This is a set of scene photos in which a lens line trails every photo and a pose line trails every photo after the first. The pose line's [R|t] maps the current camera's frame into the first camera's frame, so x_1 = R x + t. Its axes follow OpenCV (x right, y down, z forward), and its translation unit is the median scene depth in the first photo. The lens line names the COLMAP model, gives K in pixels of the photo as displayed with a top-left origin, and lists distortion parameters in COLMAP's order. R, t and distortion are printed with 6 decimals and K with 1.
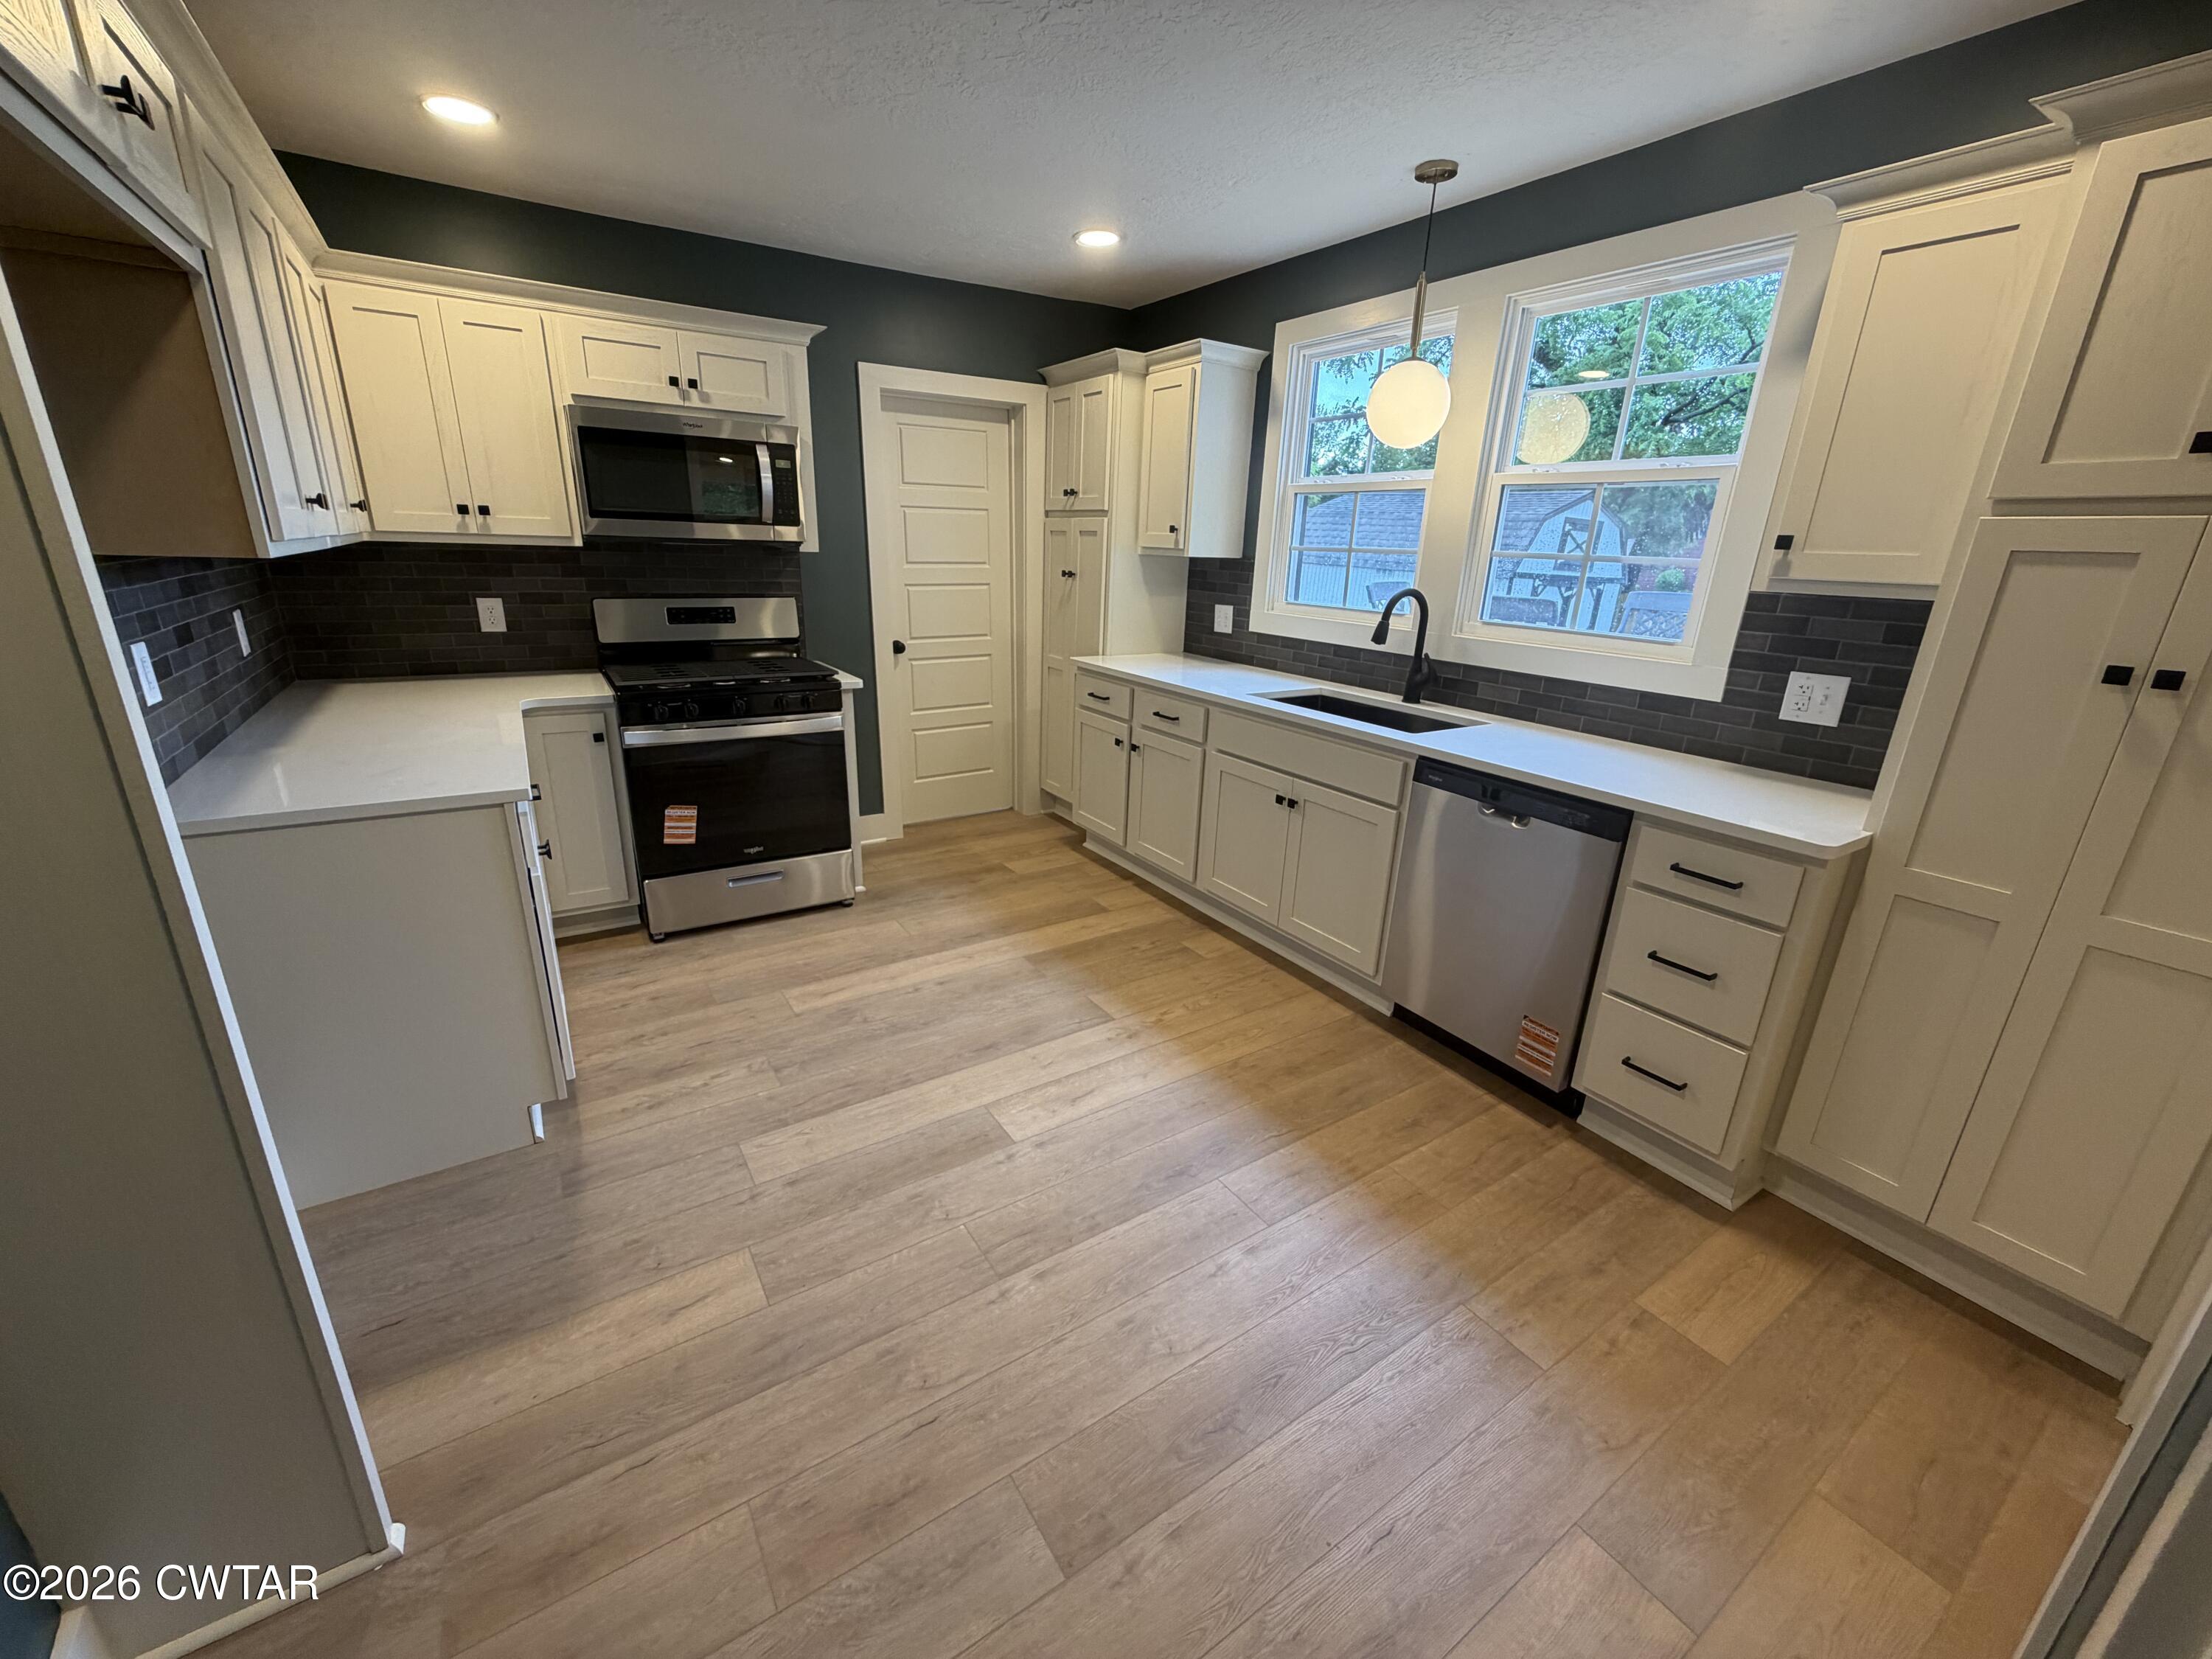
lens RADIAL K [[877.1, 0, 1098.1], [0, 877.1, 828.0], [0, 0, 1]] dist [-0.001737, 0.000556]
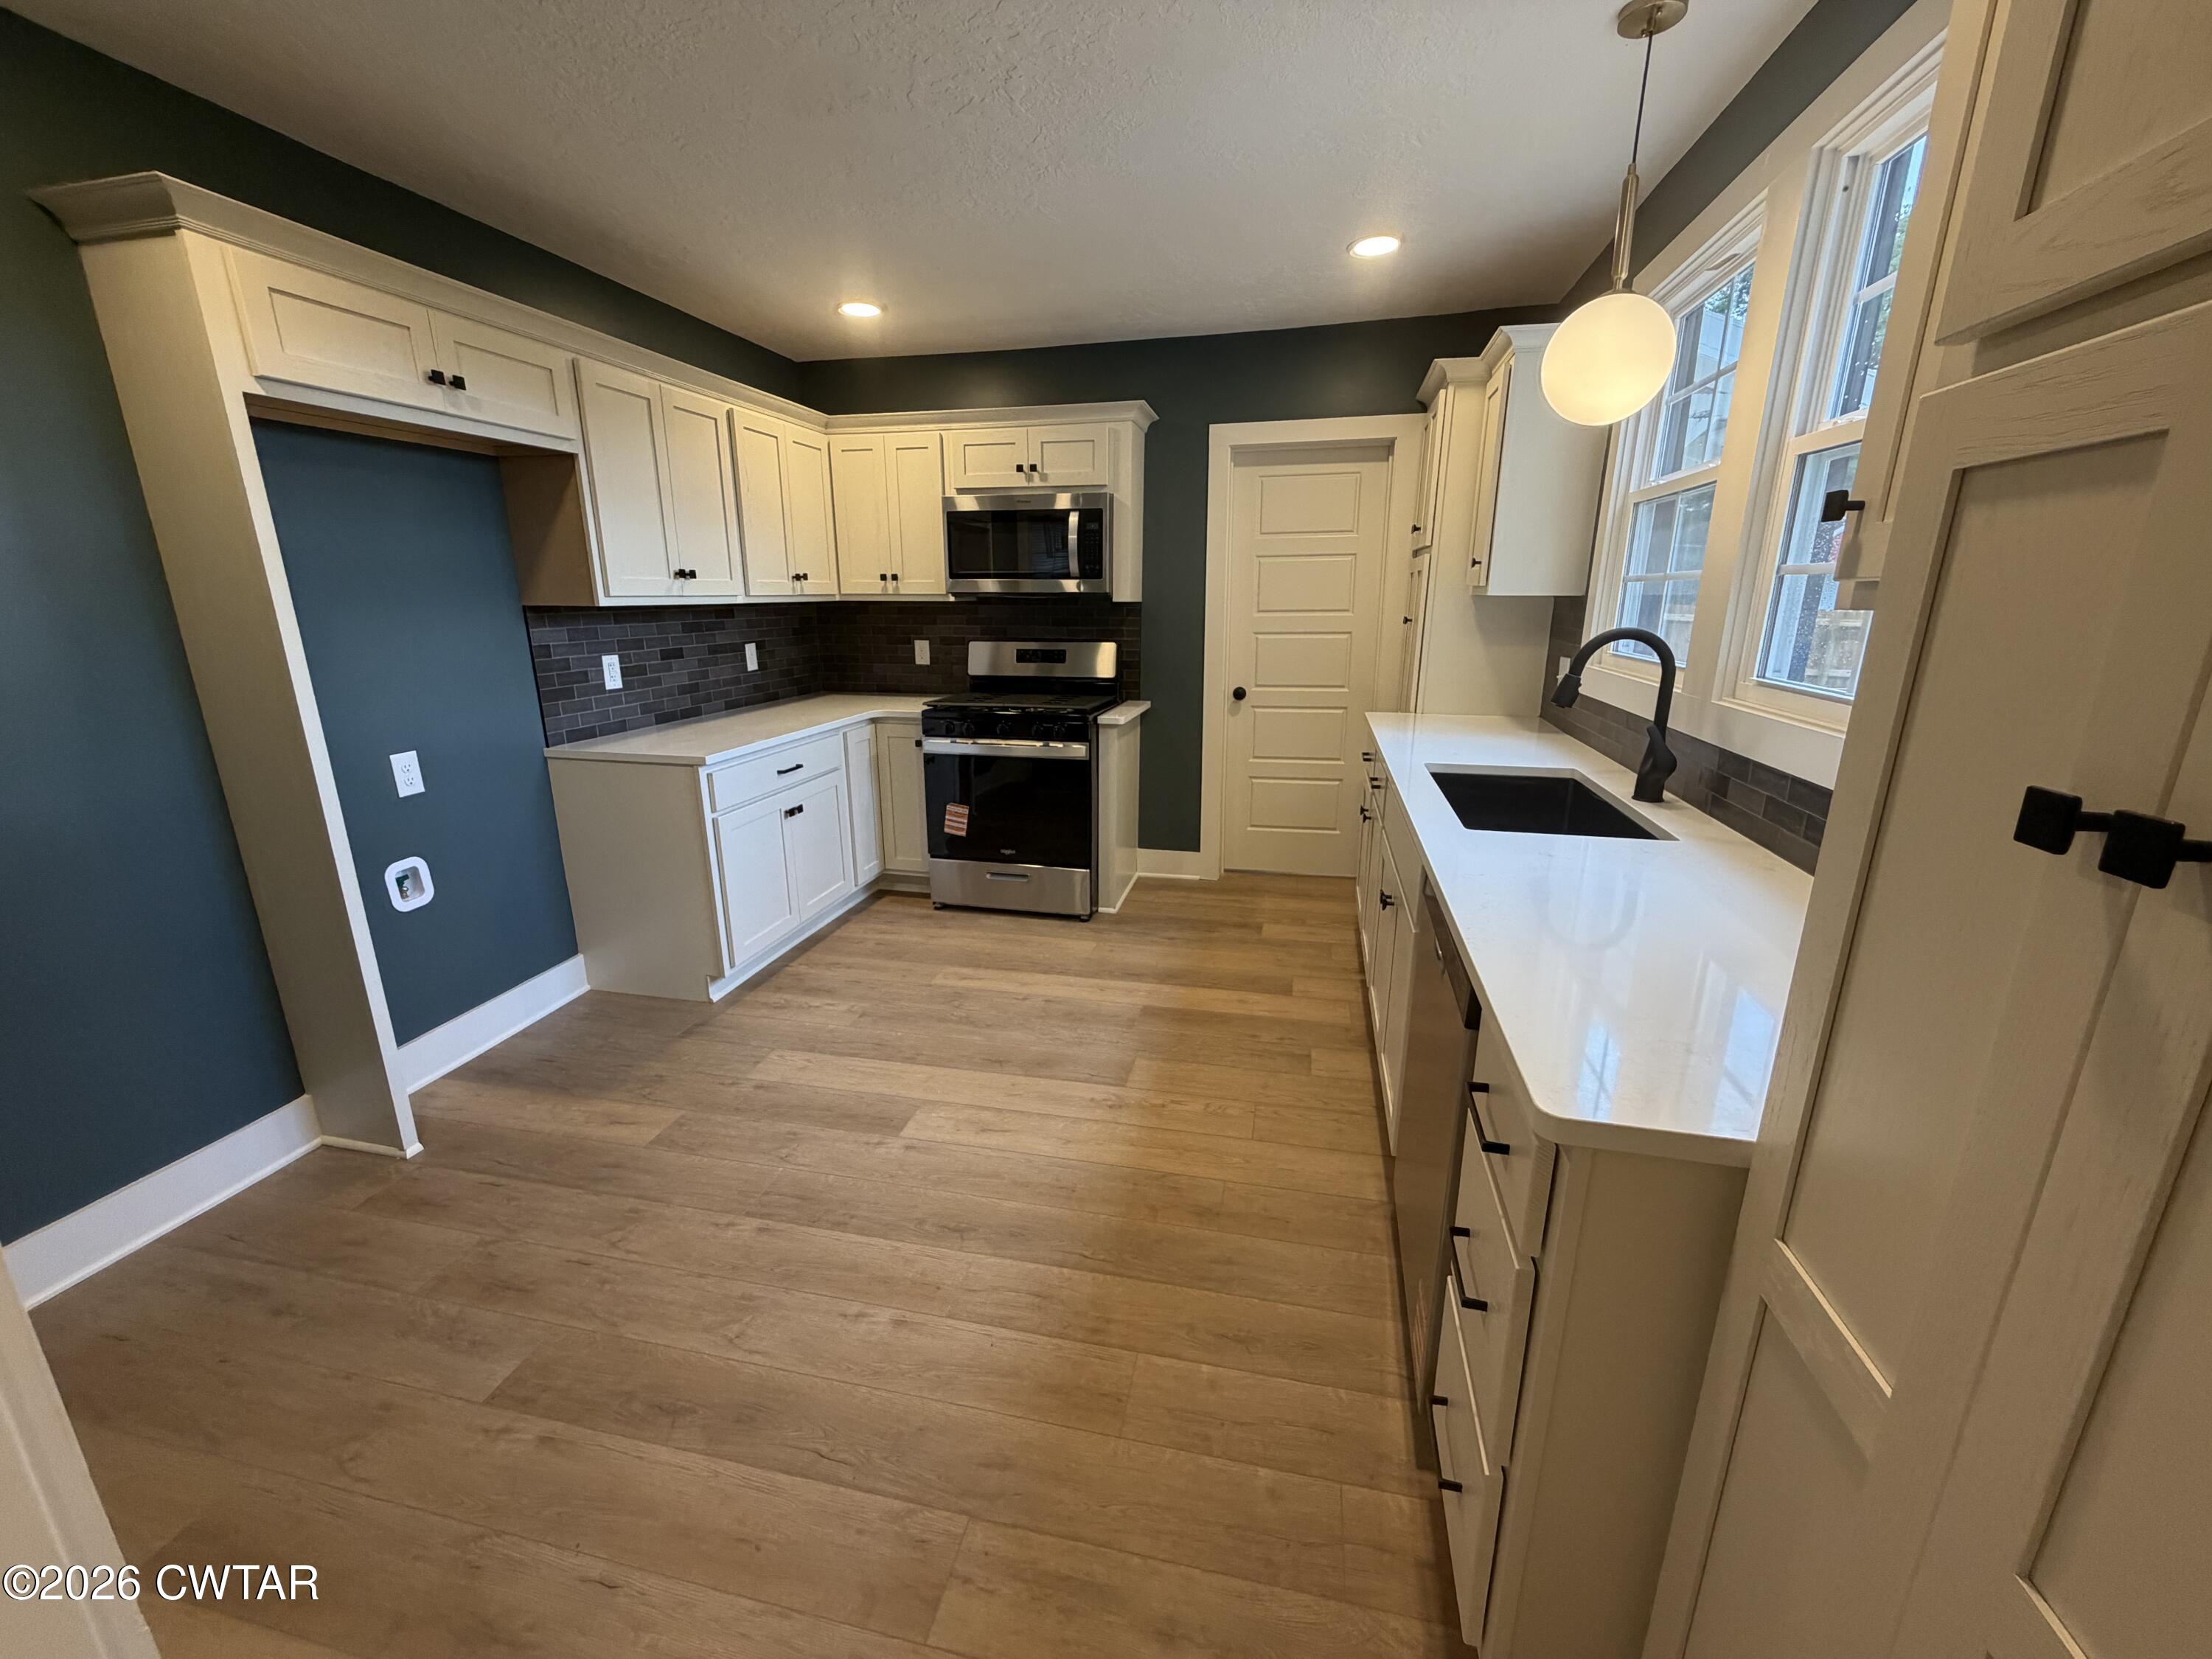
lens RADIAL K [[877.1, 0, 1098.1], [0, 877.1, 828.0], [0, 0, 1]] dist [-0.001737, 0.000556]
pose [[0.697667, 0.152542, -0.699994, 0.561728], [-0.199696, 0.979751, 0.014474, -0.052119], [0.688028, 0.129688, 0.714002, 0.265005]]
